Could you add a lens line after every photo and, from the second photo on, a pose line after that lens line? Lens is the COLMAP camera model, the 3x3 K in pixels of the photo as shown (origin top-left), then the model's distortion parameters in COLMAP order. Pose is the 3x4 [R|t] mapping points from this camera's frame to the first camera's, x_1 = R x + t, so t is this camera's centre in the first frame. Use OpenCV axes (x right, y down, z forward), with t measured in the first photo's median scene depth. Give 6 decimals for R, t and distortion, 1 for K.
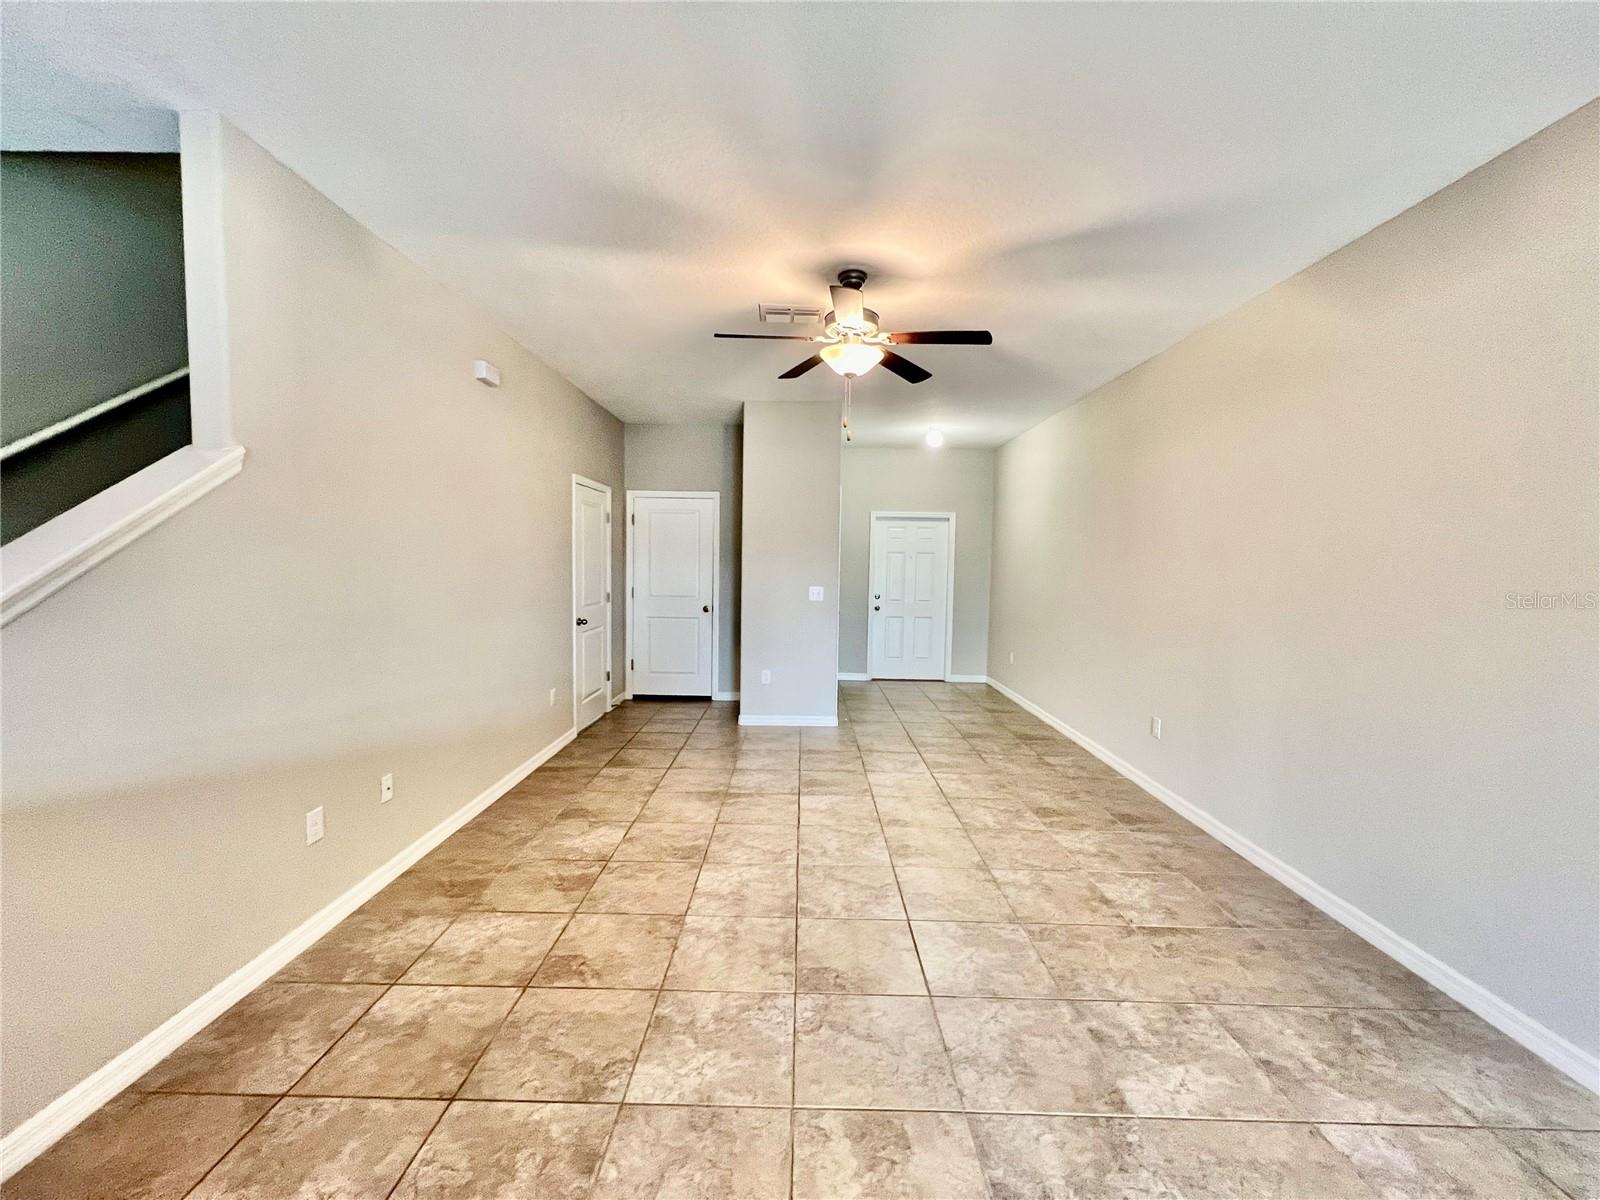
lens RADIAL K [[633.4, 0, 792.2], [0, 633.4, 583.6], [0, 0, 1]] dist [0.000082, 0.000143]
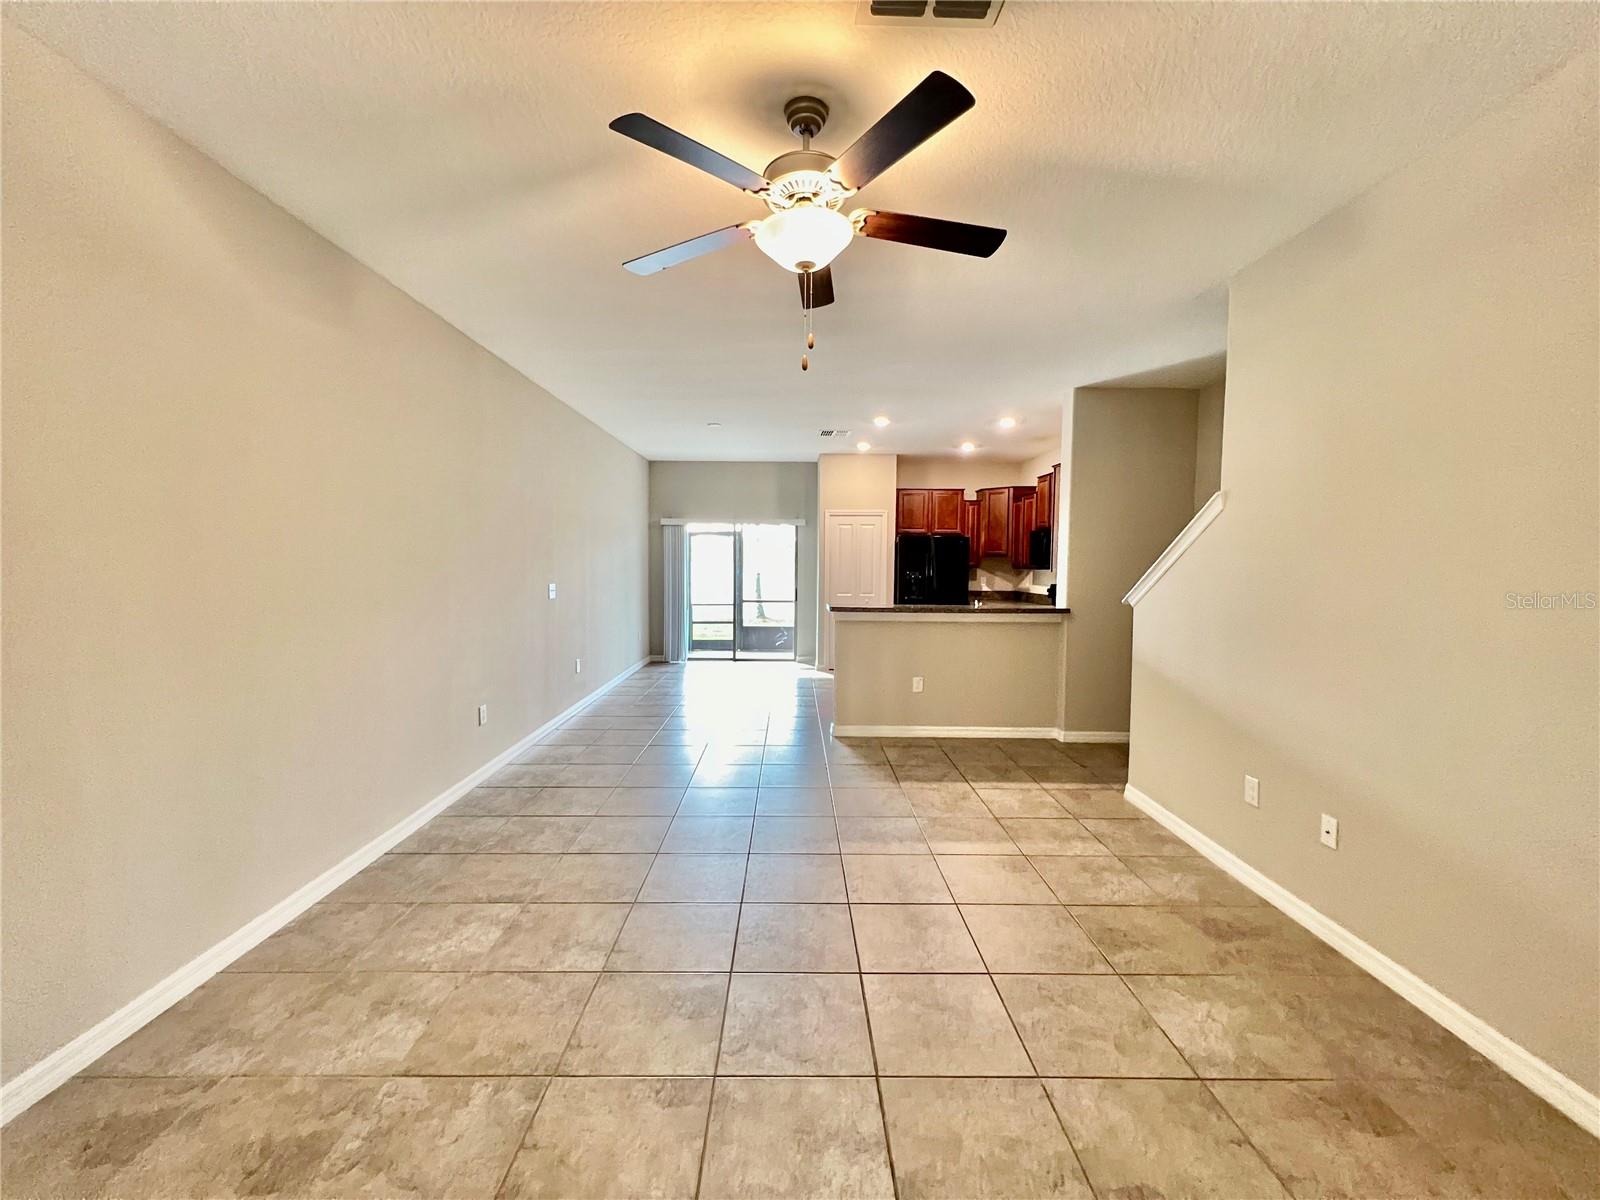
lens RADIAL K [[638.1, 0, 796.1], [0, 638.1, 595.5], [0, 0, 1]] dist [-0.000165, 0.000619]
pose [[-0.999490, -0.020009, -0.024883, 0.094711], [-0.022165, 0.995731, 0.089607, -0.048860], [0.022984, 0.090112, -0.995666, 1.461325]]
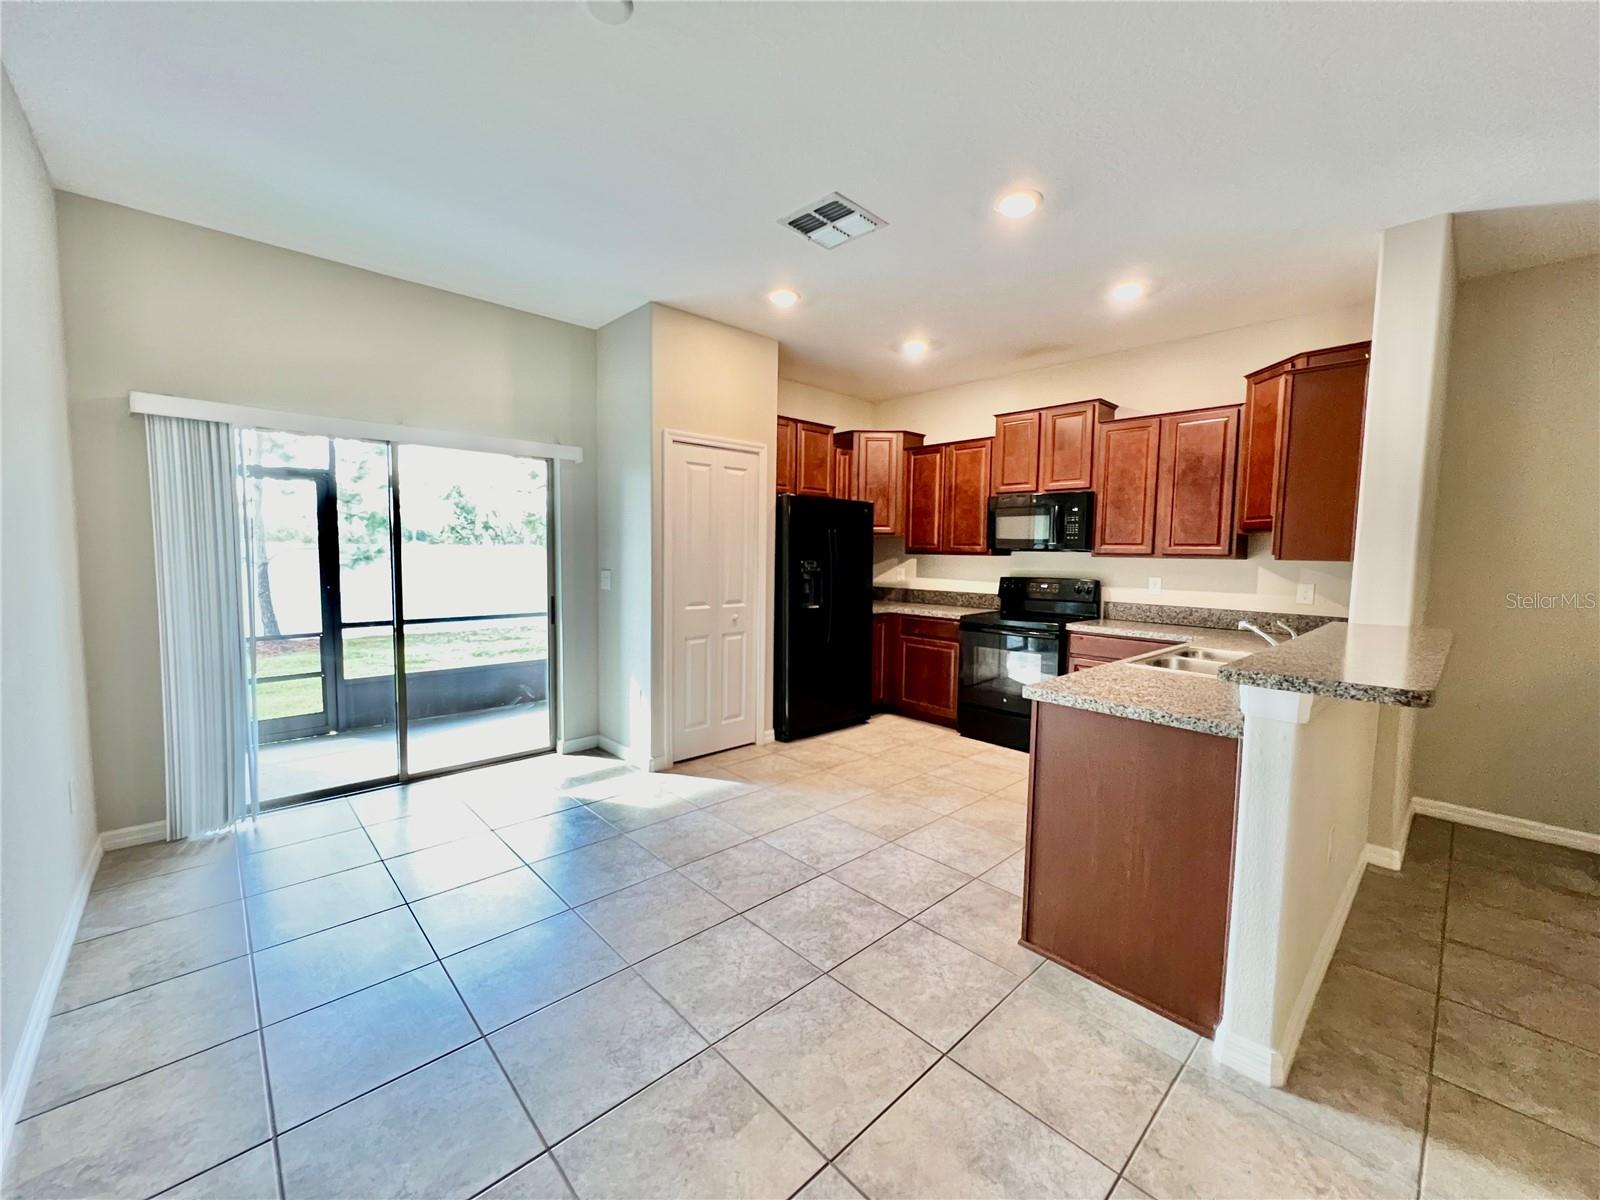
lens RADIAL K [[643.1, 0, 793.9], [0, 643.1, 588.3], [0, 0, 1]] dist [0.018695, 0.000167]
pose [[-0.719186, 0.016525, -0.694621, 0.548135], [-0.049937, 0.995903, 0.075395, 0.024355], [0.693021, 0.088910, -0.715414, 0.077504]]
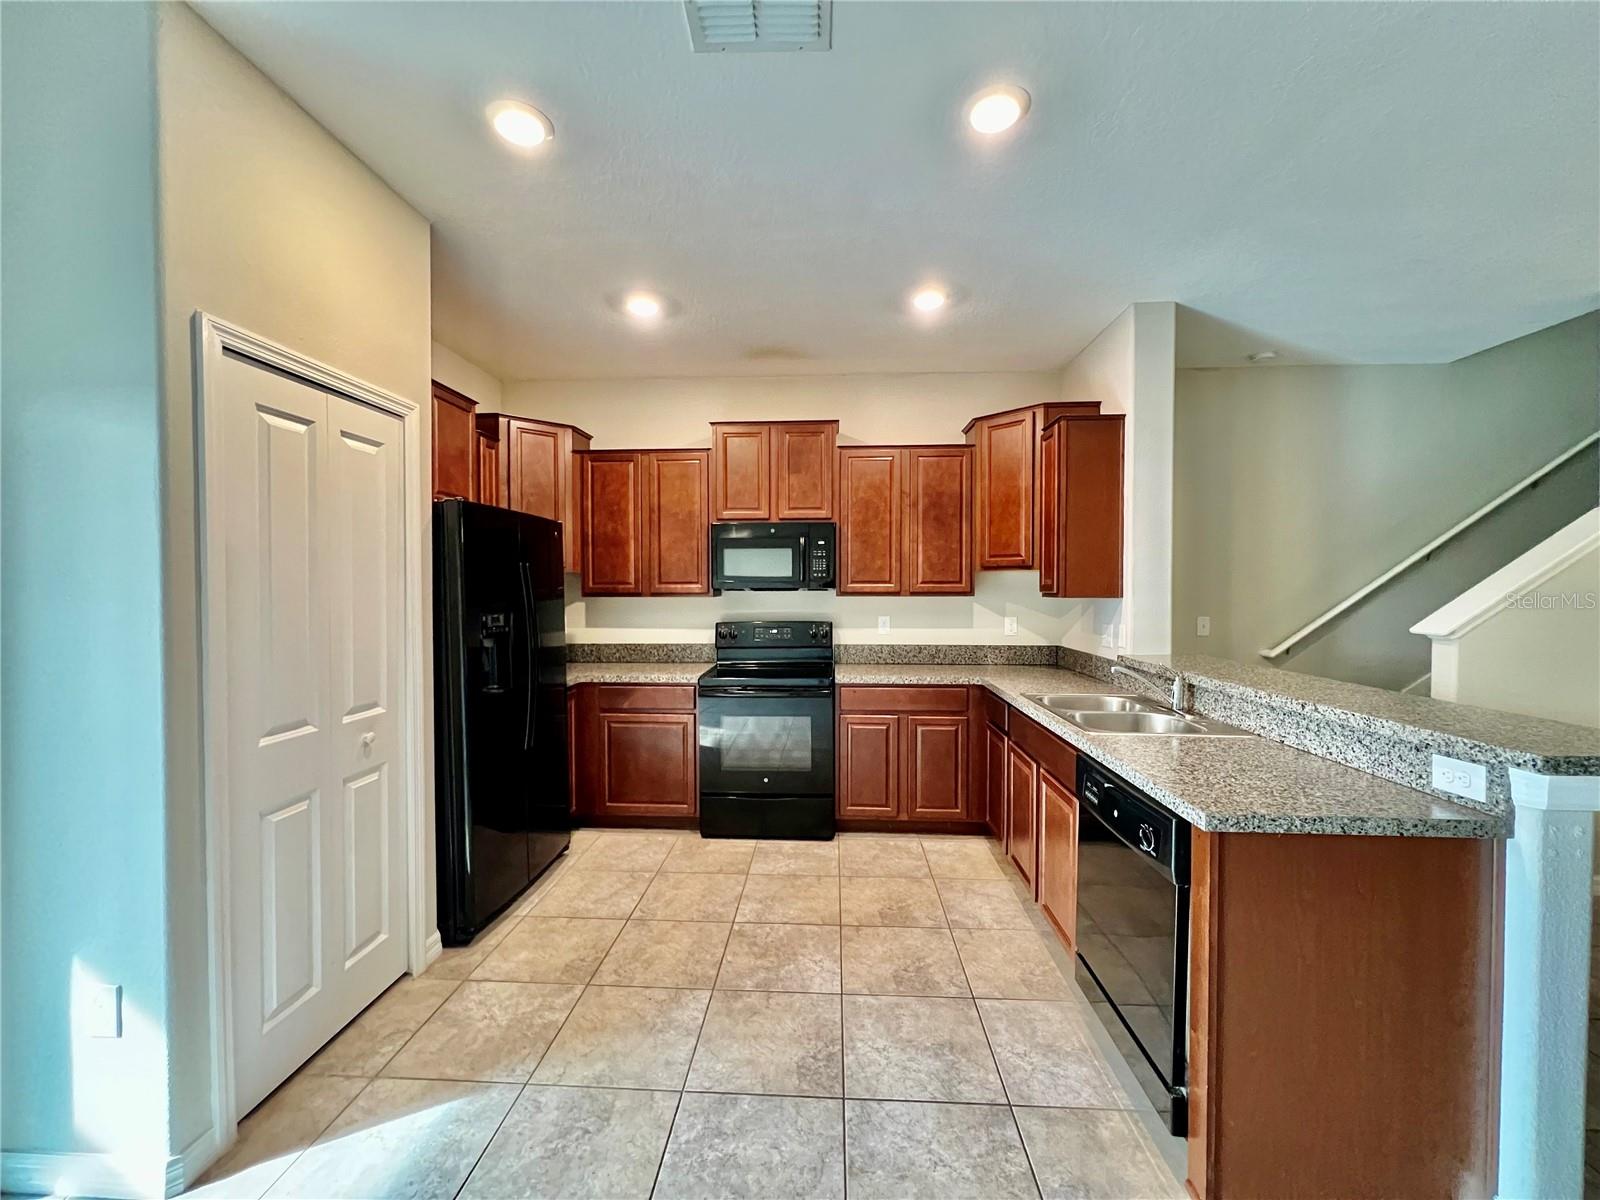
lens RADIAL K [[638.1, 0, 796.1], [0, 638.1, 595.5], [0, 0, 1]] dist [-0.000165, 0.000619]
pose [[-0.040135, 0.001433, -0.999193, 0.359285], [-0.034139, 0.999413, 0.002804, 0.027108], [0.998611, 0.034224, -0.040062, -0.455037]]
